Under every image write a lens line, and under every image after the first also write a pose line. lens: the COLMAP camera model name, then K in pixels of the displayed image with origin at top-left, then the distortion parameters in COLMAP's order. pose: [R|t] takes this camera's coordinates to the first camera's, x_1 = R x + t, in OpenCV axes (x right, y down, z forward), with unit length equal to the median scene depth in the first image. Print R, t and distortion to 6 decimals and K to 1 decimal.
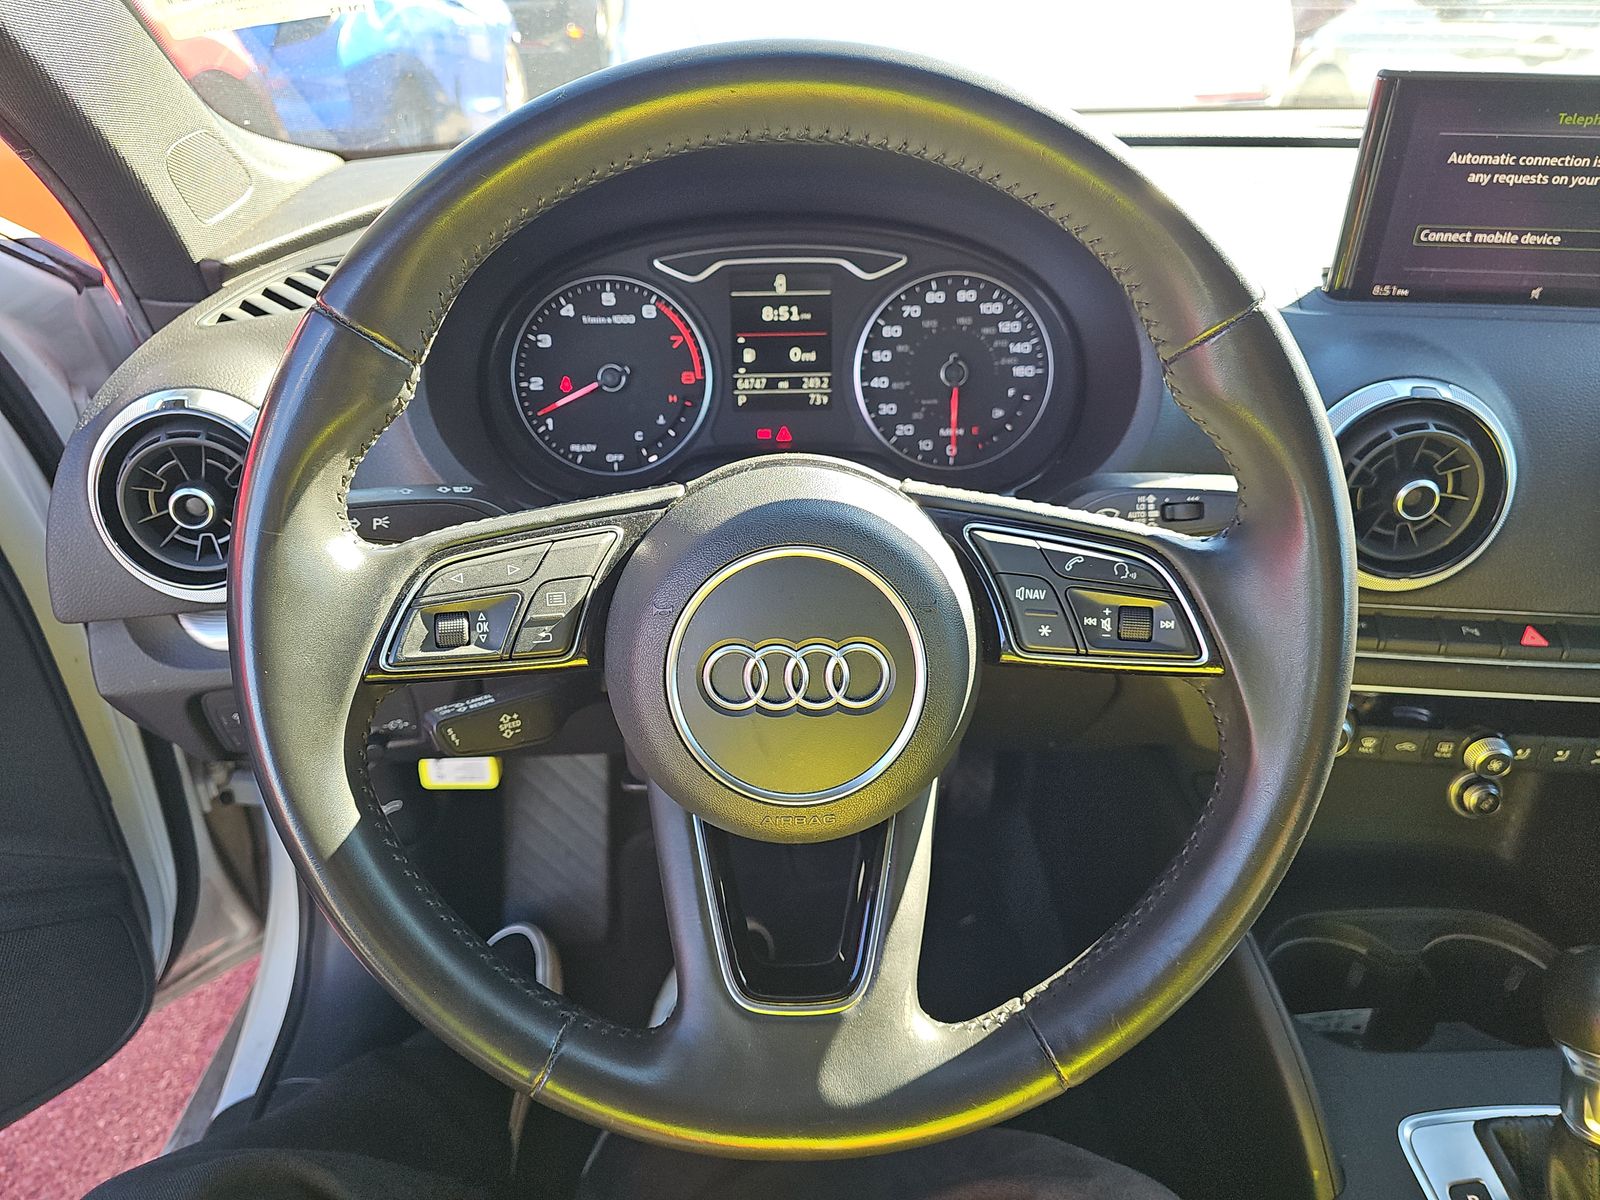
lens RADIAL K [[1082.6, 0, 800.0], [0, 1082.6, 600.0], [0, 0, 1]] dist [0.060856, -0.059020]
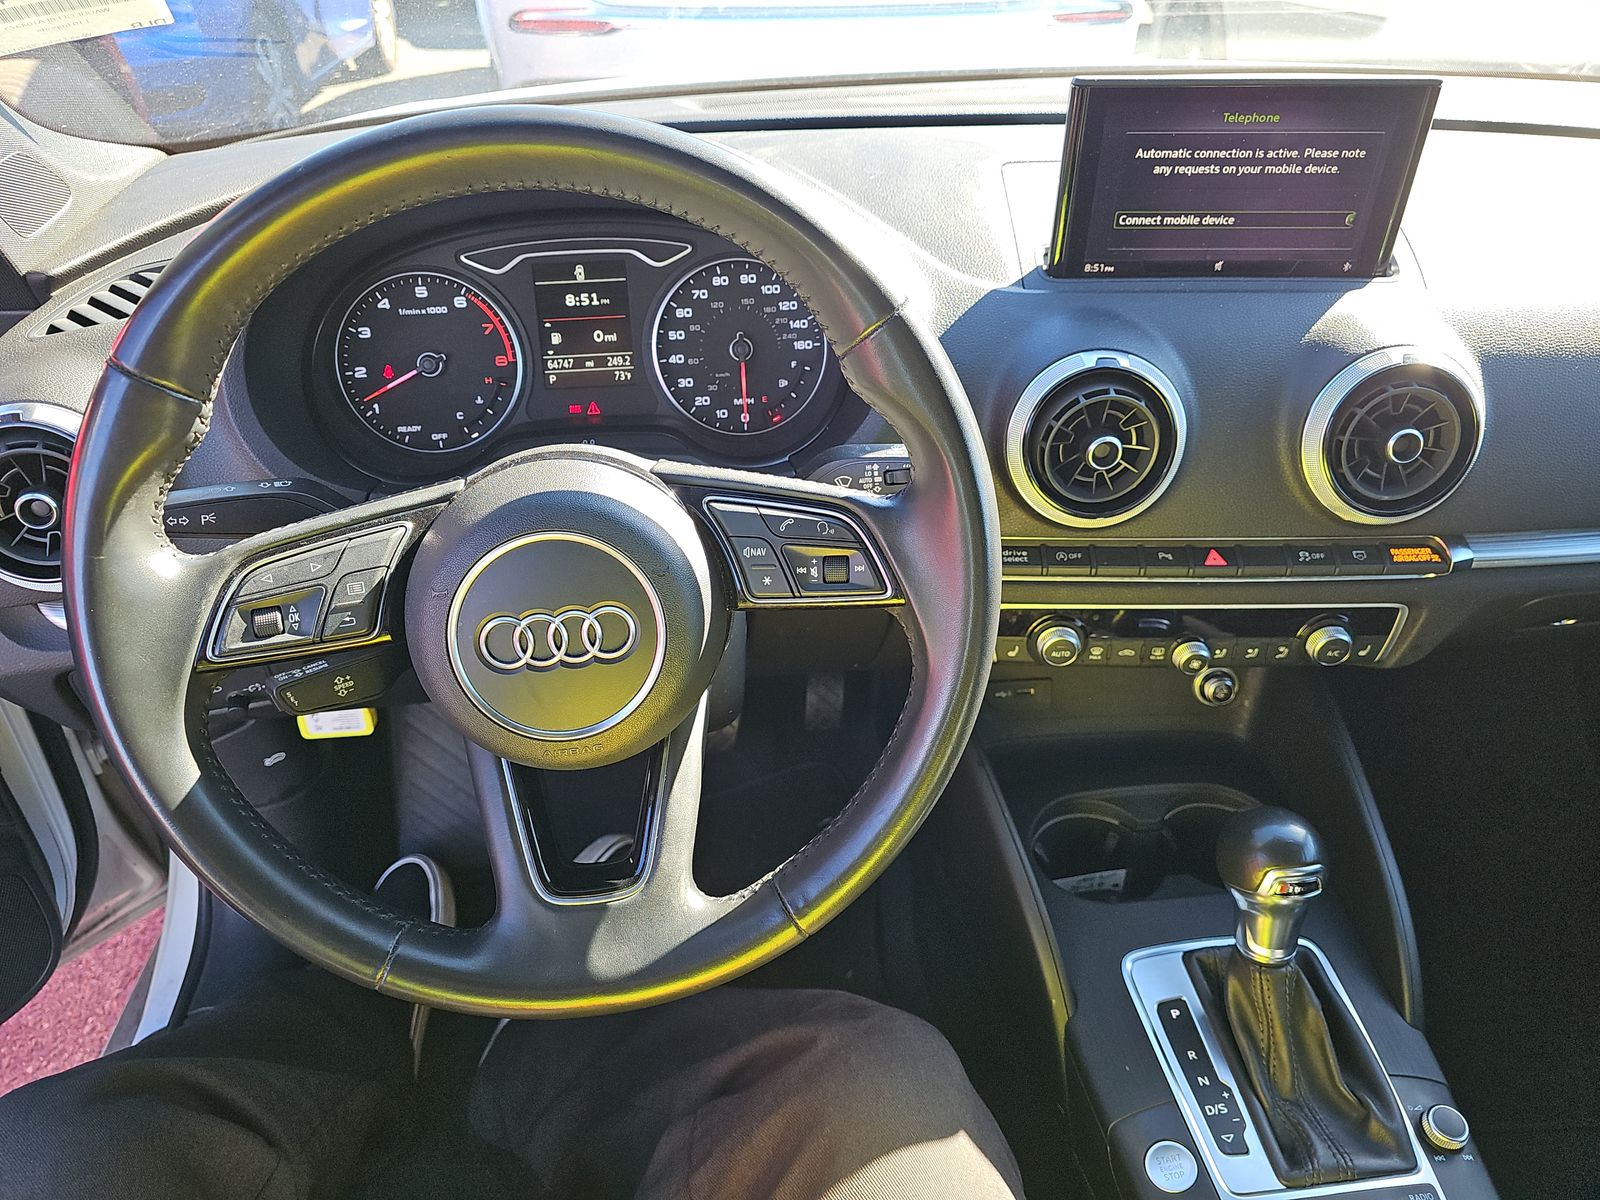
lens RADIAL K [[1071.0, 0, 800.0], [0, 1071.0, 600.0], [0, 0, 1]] dist [0.063331, -0.055622]
pose [[0.995827, -0.056359, 0.071784, 0.108878], [0.050953, 0.995877, 0.075046, -0.029529], [-0.075718, -0.071075, 0.994593, -0.136610]]
